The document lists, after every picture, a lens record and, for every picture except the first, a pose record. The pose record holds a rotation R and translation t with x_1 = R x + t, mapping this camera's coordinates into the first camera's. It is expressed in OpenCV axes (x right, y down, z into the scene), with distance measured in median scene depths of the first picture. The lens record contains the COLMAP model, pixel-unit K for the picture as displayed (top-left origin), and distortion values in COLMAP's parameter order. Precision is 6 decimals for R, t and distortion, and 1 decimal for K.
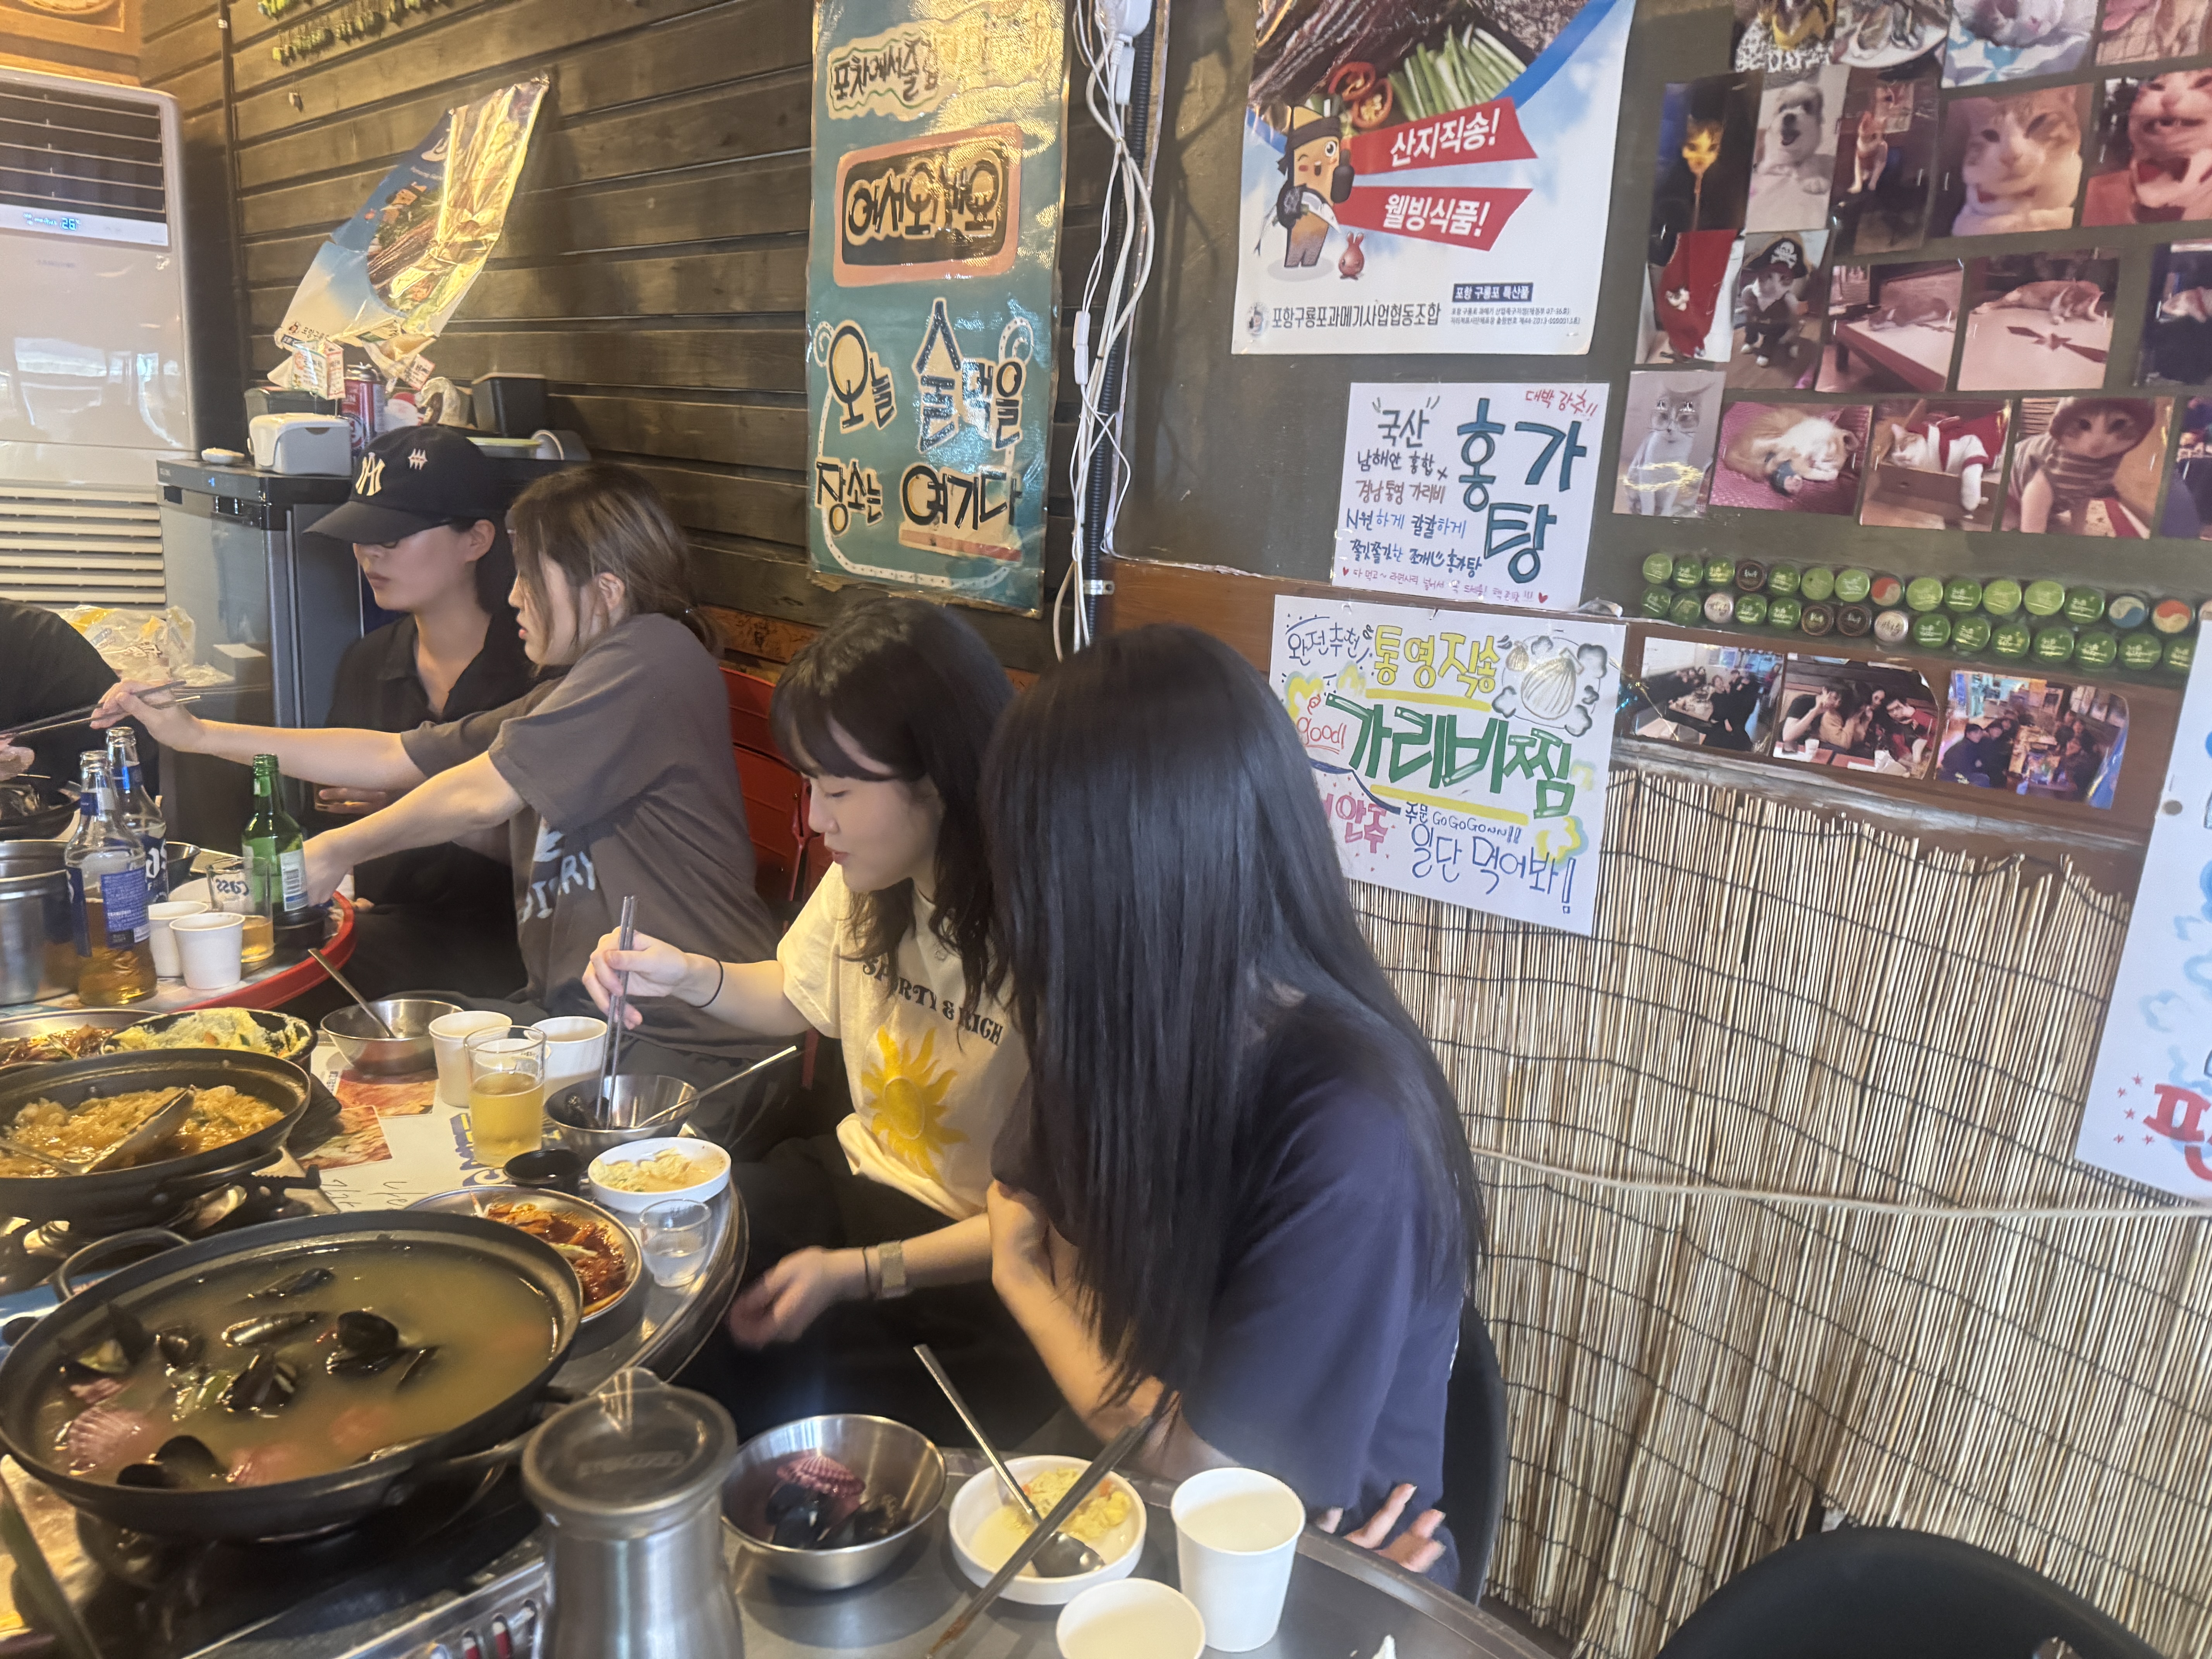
lens RADIAL K [[1550.3, 0, 1116.1], [0, 1550.3, 850.6], [0, 0, 1]] dist [0.000226, -0.010697]
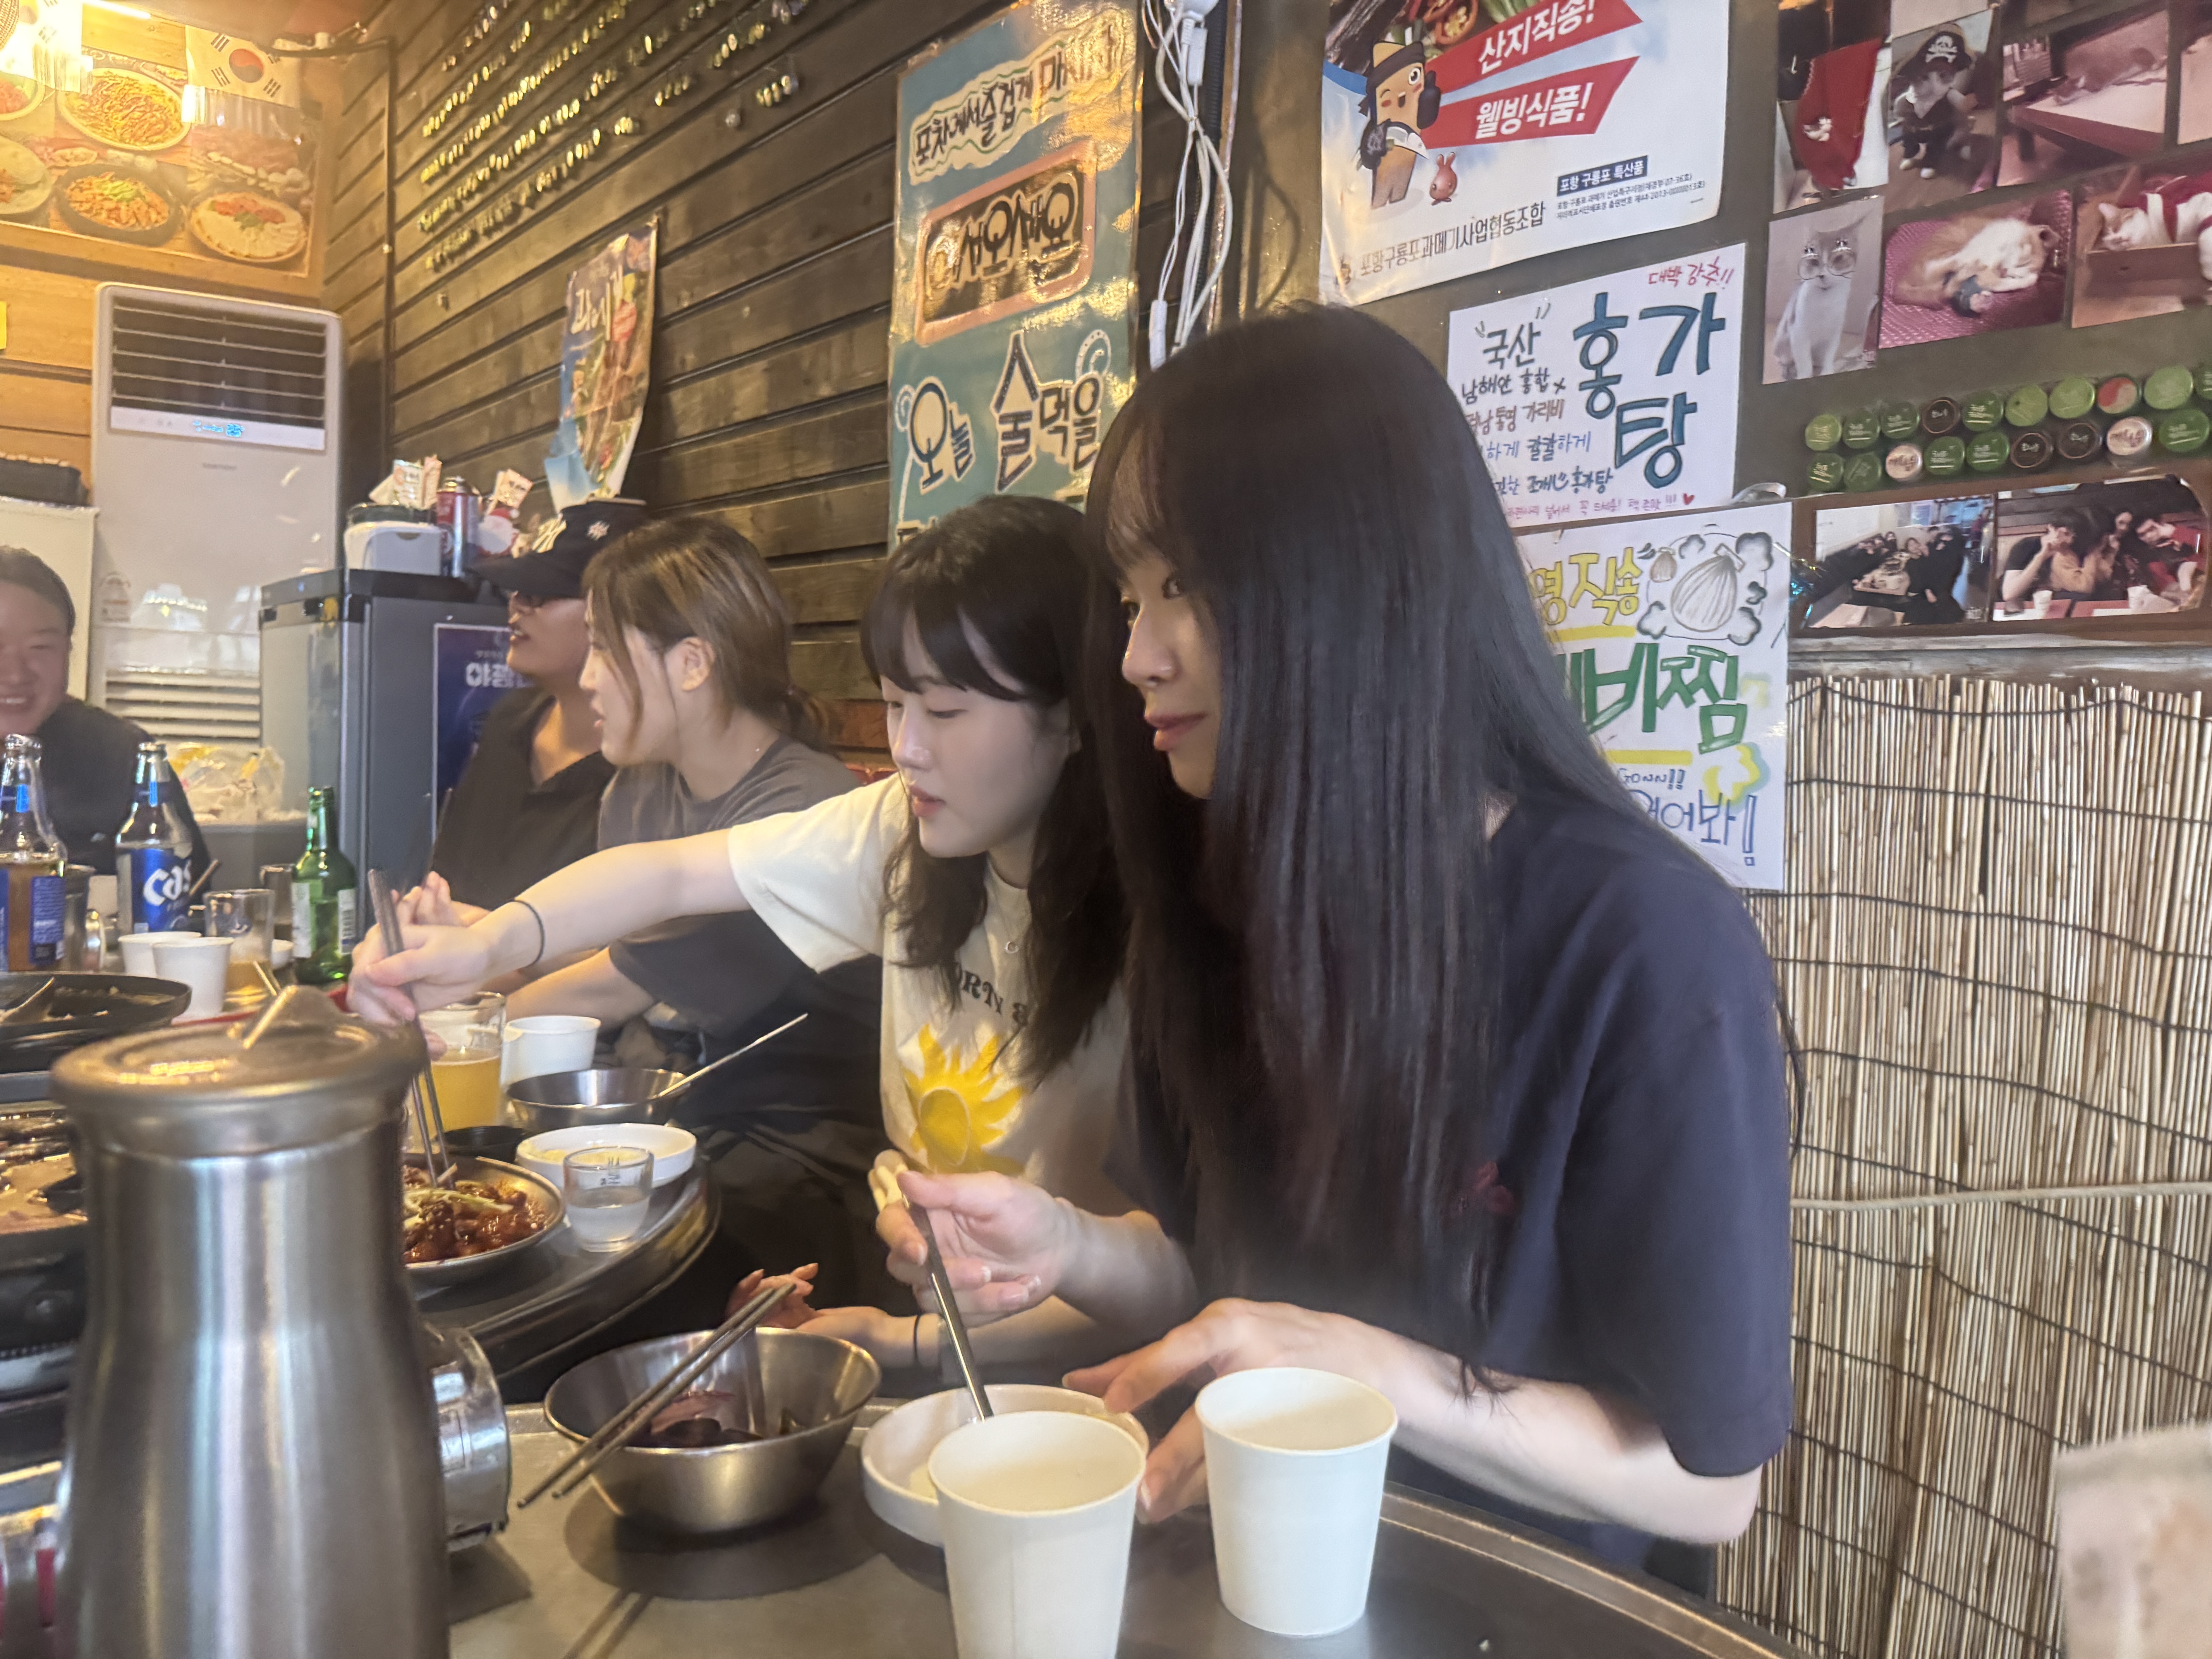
lens RADIAL K [[1570.3, 0, 1114.0], [0, 1570.3, 818.0], [0, 0, 1]] dist [-0.003251, -0.012497]
pose [[0.995573, -0.023048, -0.091119, 0.038618], [0.005642, 0.982374, -0.186841, 0.170959], [0.093819, 0.185500, 0.978155, 0.166436]]
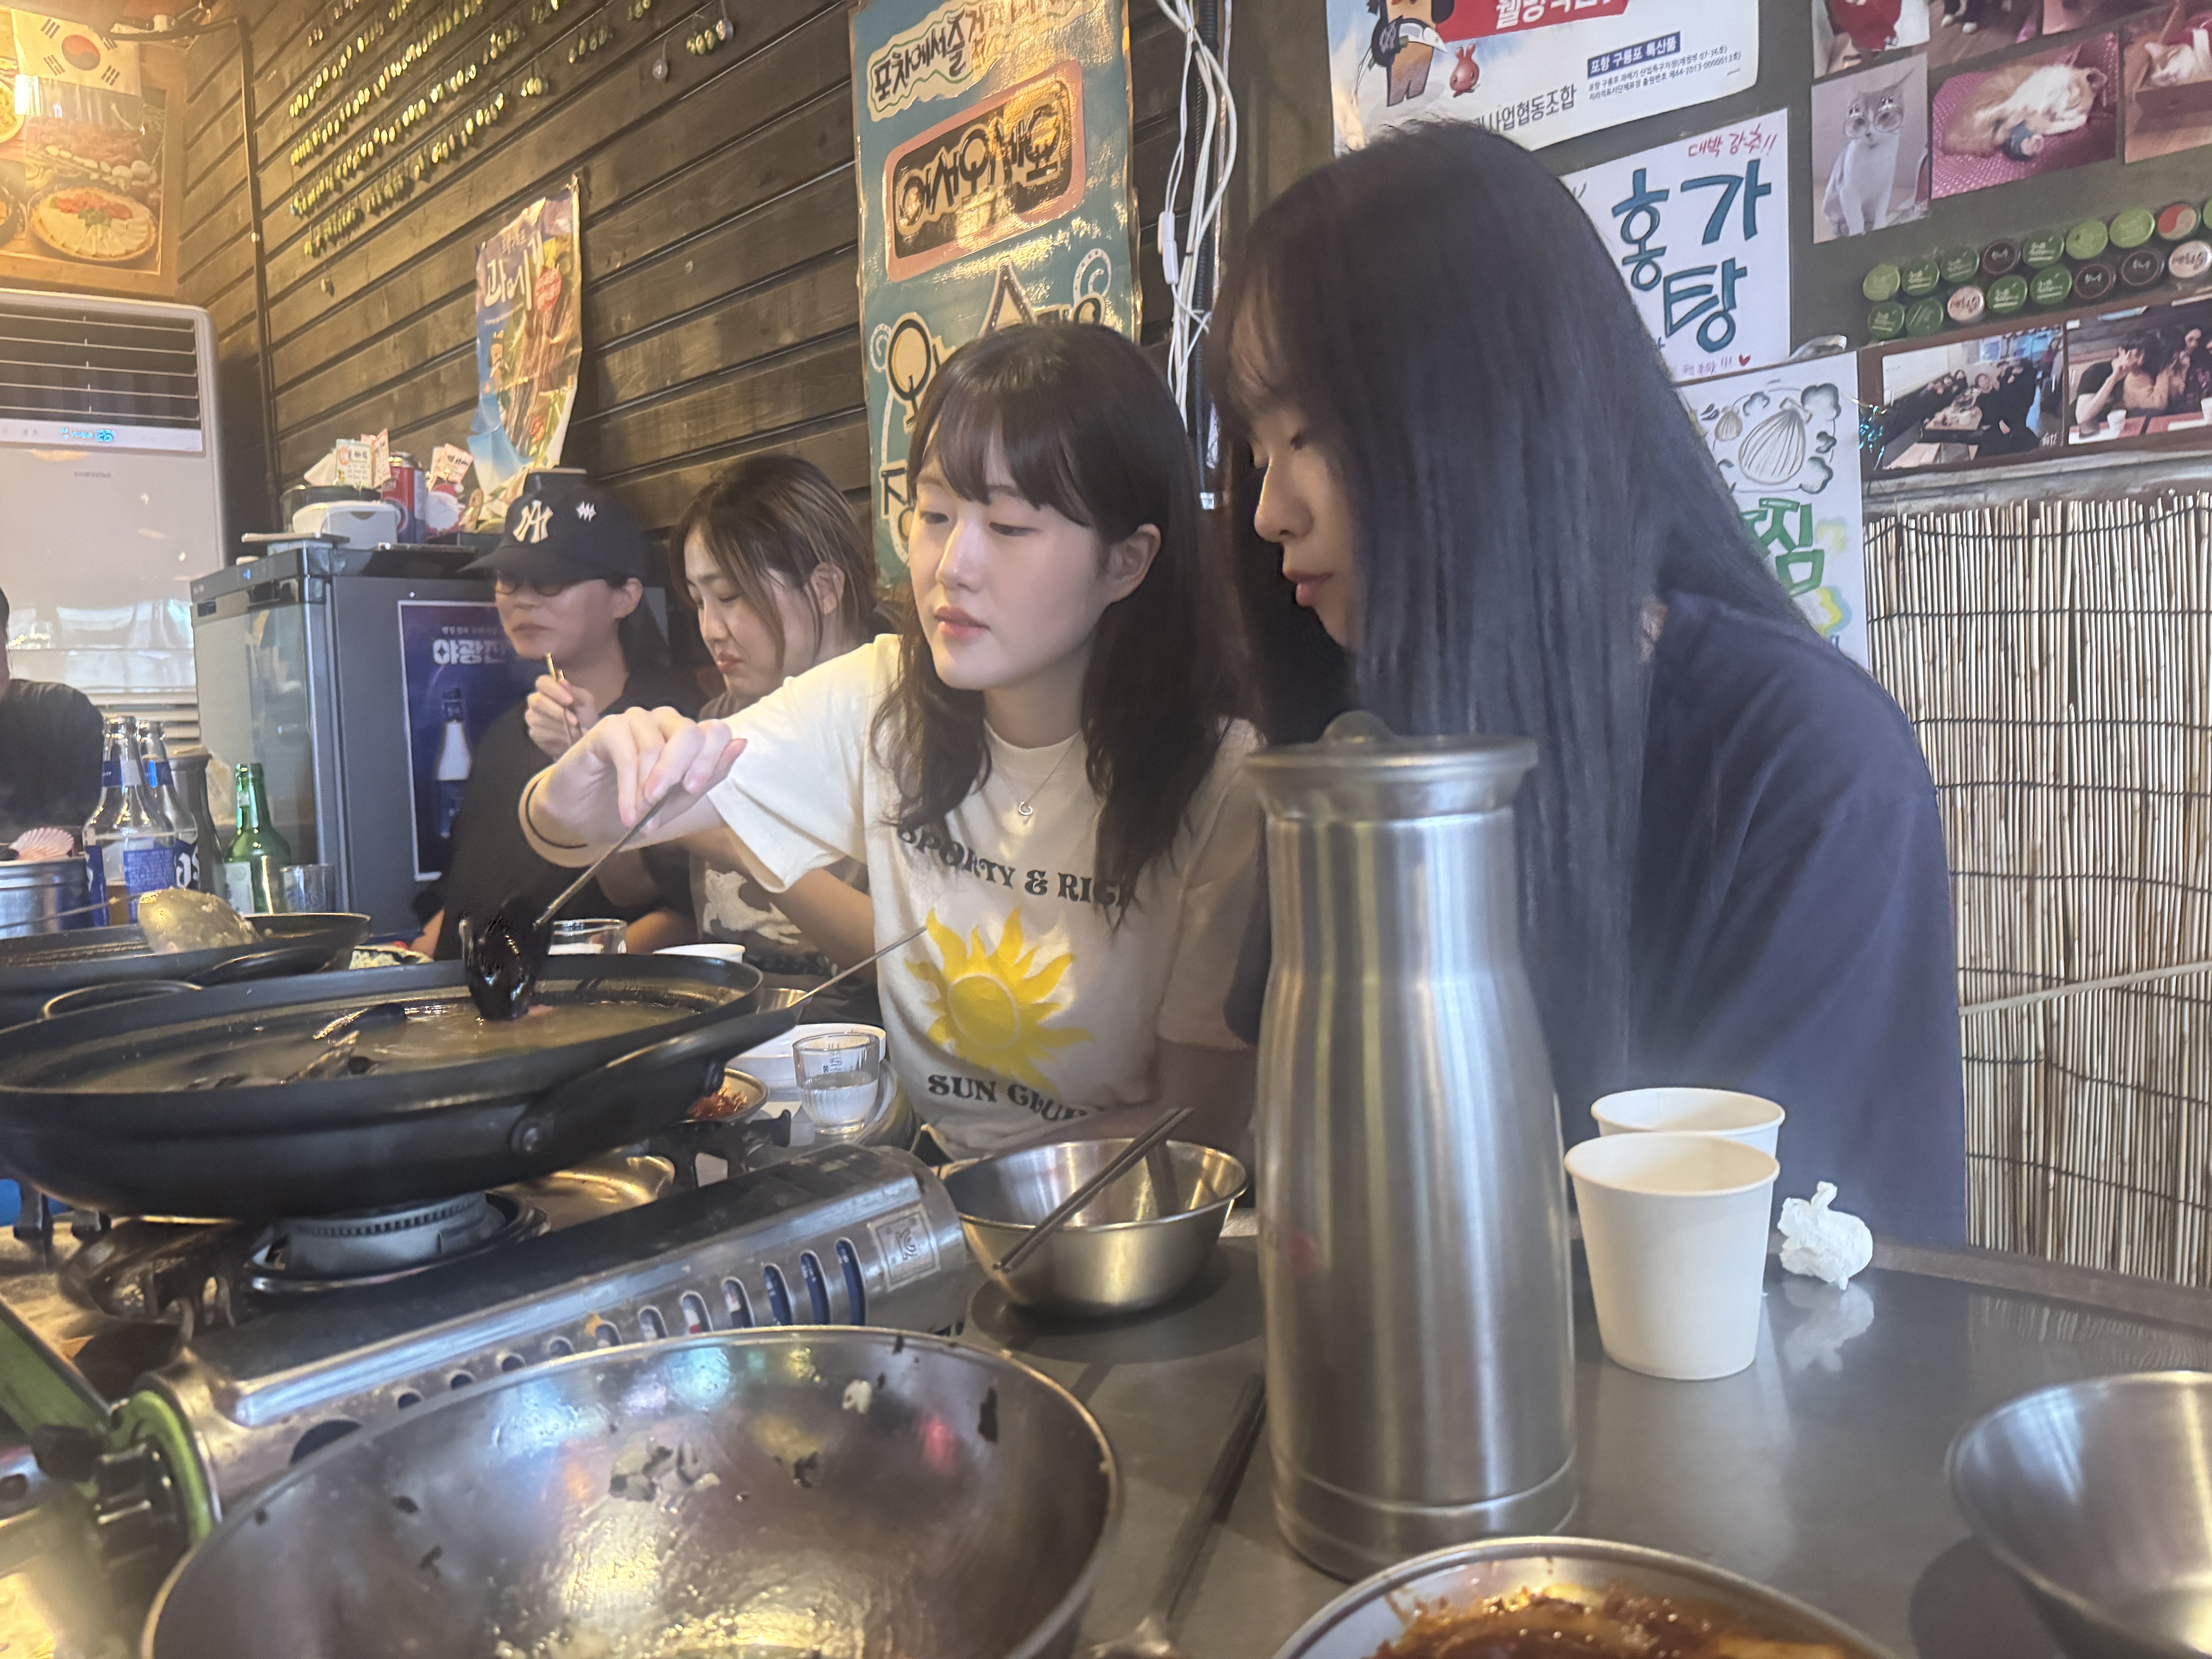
lens RADIAL K [[1565.4, 0, 1119.5], [0, 1565.4, 816.1], [0, 0, 1]] dist [-0.008259, -0.004370]
pose [[0.995118, -0.098259, -0.009234, -0.097588], [0.095308, 0.981075, -0.168546, 0.212593], [0.025620, 0.166843, 0.985651, 0.160476]]
